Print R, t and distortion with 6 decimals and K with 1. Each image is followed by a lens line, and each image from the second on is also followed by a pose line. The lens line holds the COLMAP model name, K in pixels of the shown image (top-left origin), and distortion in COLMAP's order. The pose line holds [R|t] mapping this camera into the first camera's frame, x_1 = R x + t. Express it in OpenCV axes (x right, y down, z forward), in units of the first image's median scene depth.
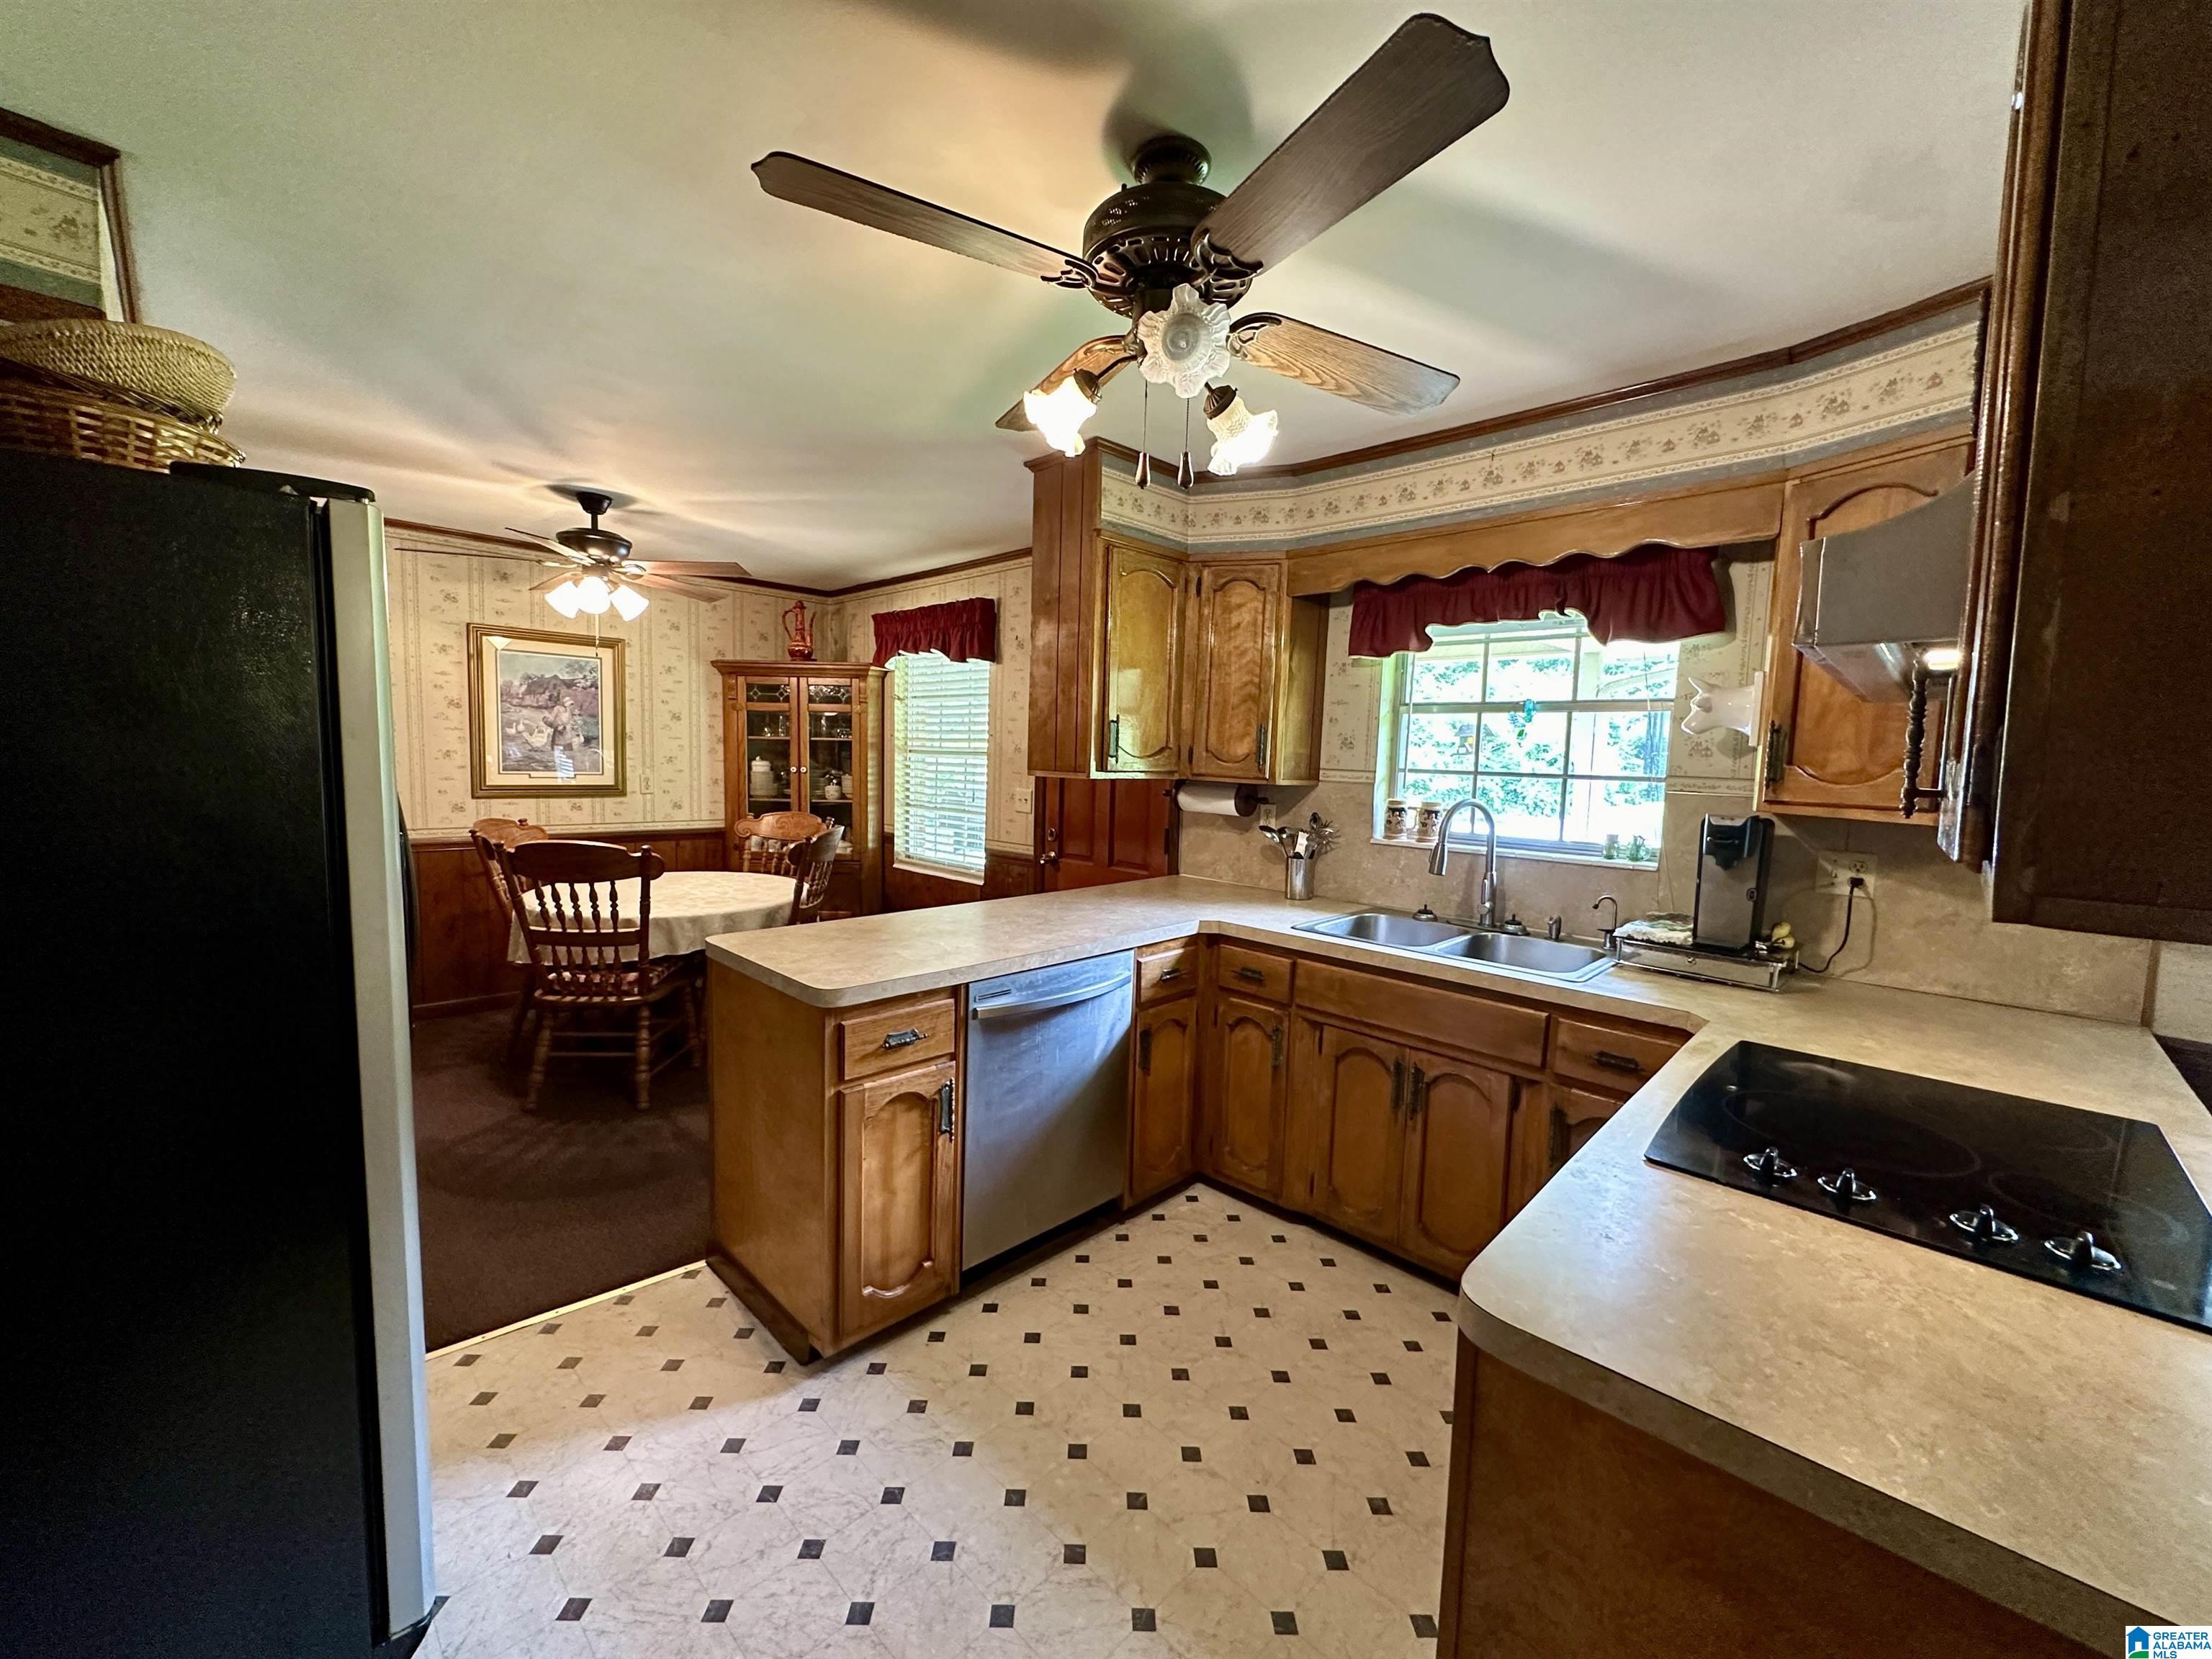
lens RADIAL K [[882.1, 0, 1101.7], [0, 882.1, 829.2], [0, 0, 1]] dist [-0.000677, 0.000228]
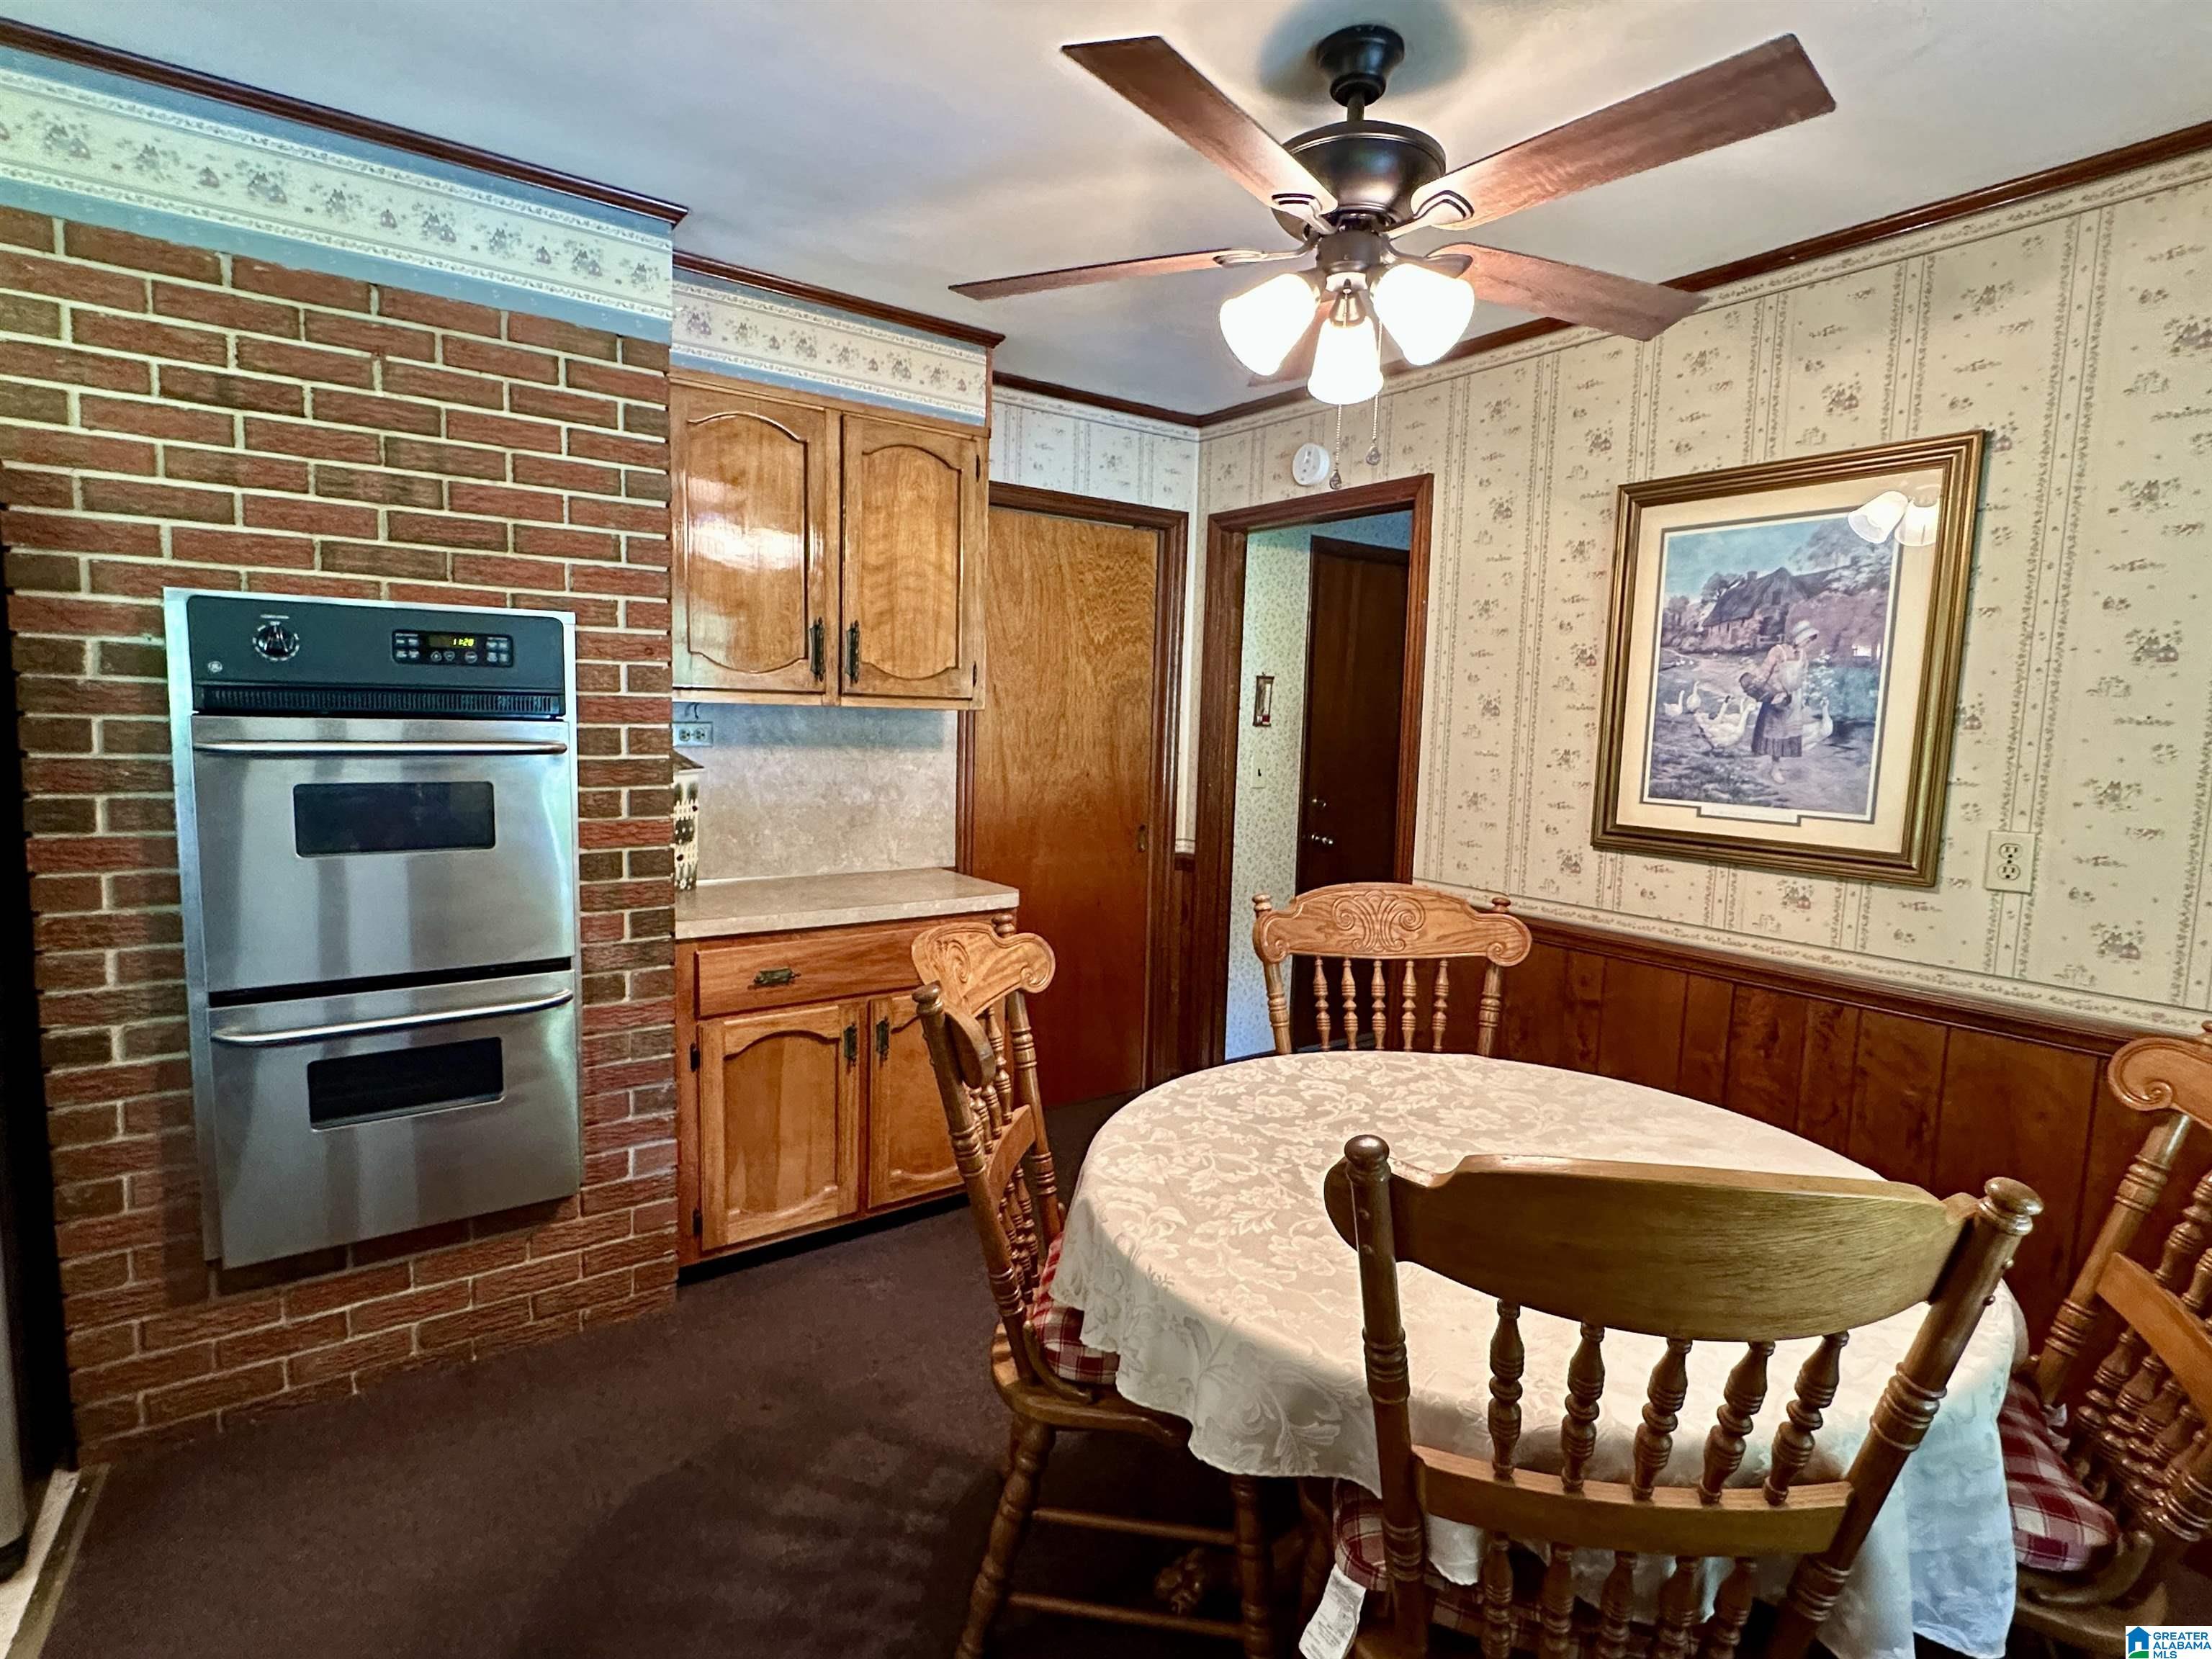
lens RADIAL K [[1107.5, 0, 1106.0], [0, 1107.5, 829.5], [0, 0, 1]] dist [0.001098, -0.000117]
pose [[-0.163320, 0.068916, -0.984163, -0.064896], [-0.117744, 0.989066, 0.088799, -0.069026], [0.979522, 0.130382, -0.153419, 0.835923]]
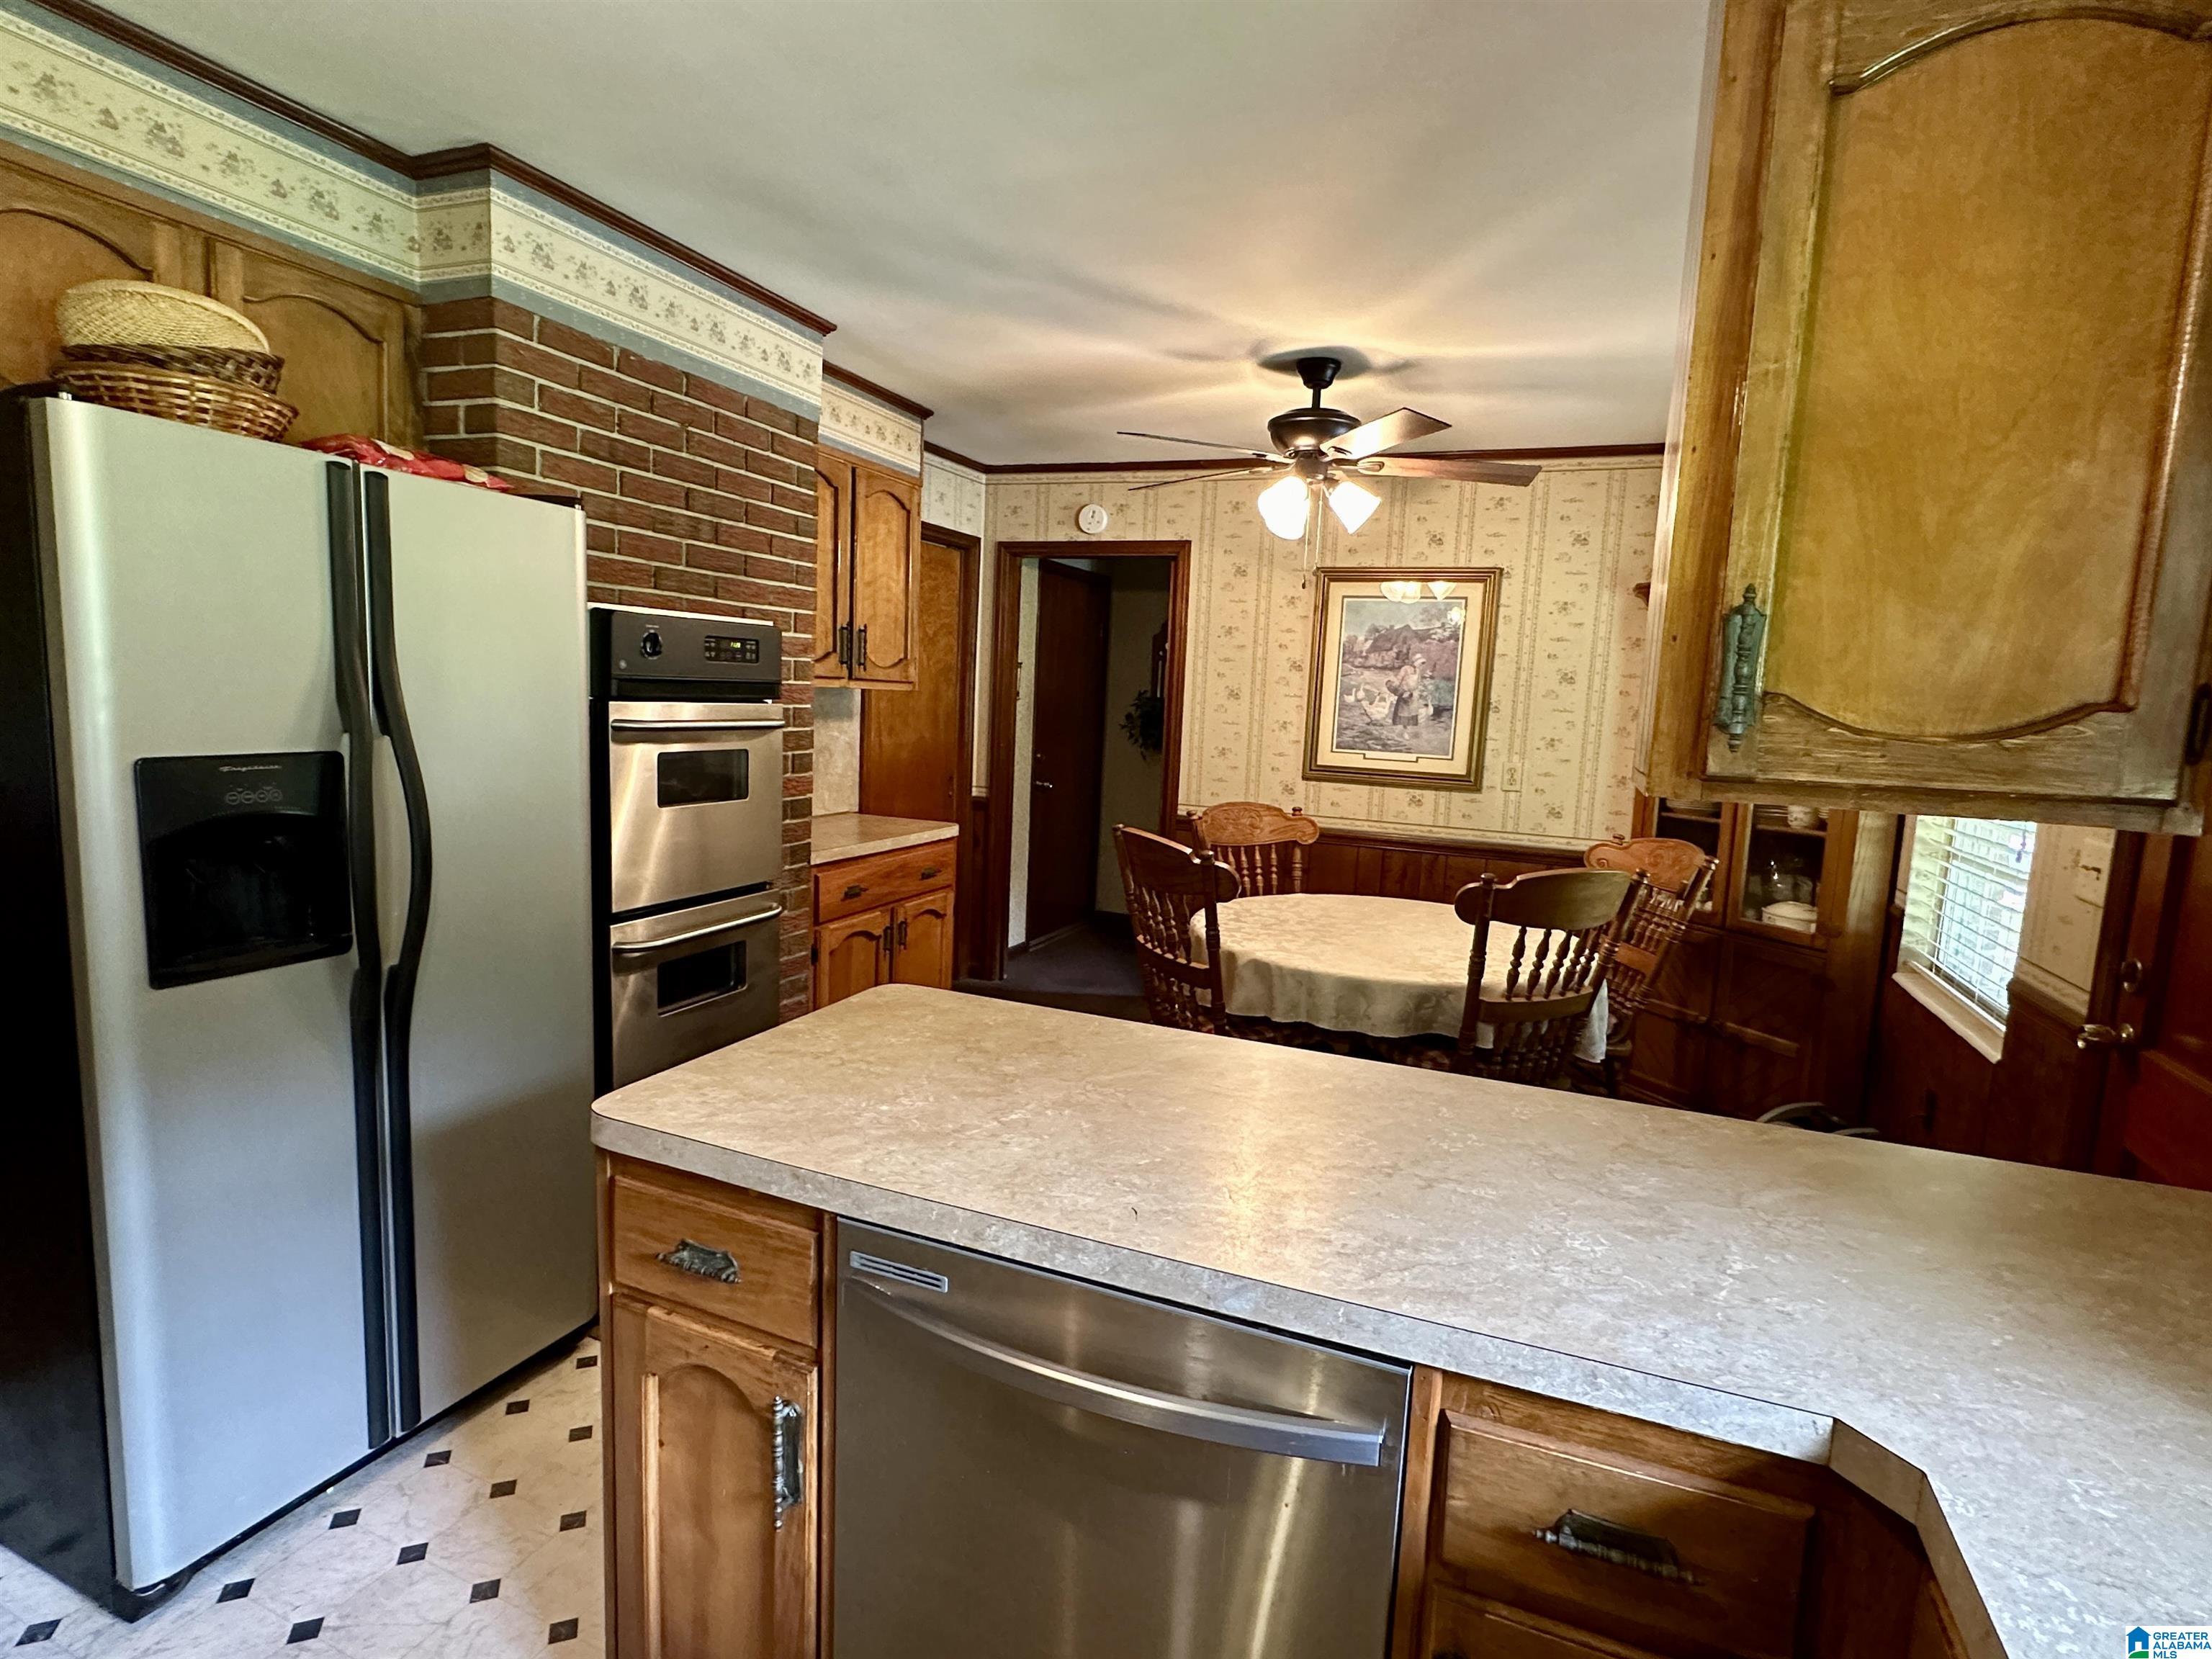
lens RADIAL K [[1103.6, 0, 1098.6], [0, 1103.6, 836.0], [0, 0, 1]] dist [-0.001571, -0.000136]
pose [[0.368842, 0.106068, -0.923420, 0.186265], [-0.114410, 0.991094, 0.068142, -0.031353], [0.922424, 0.080515, 0.377692, 0.436682]]
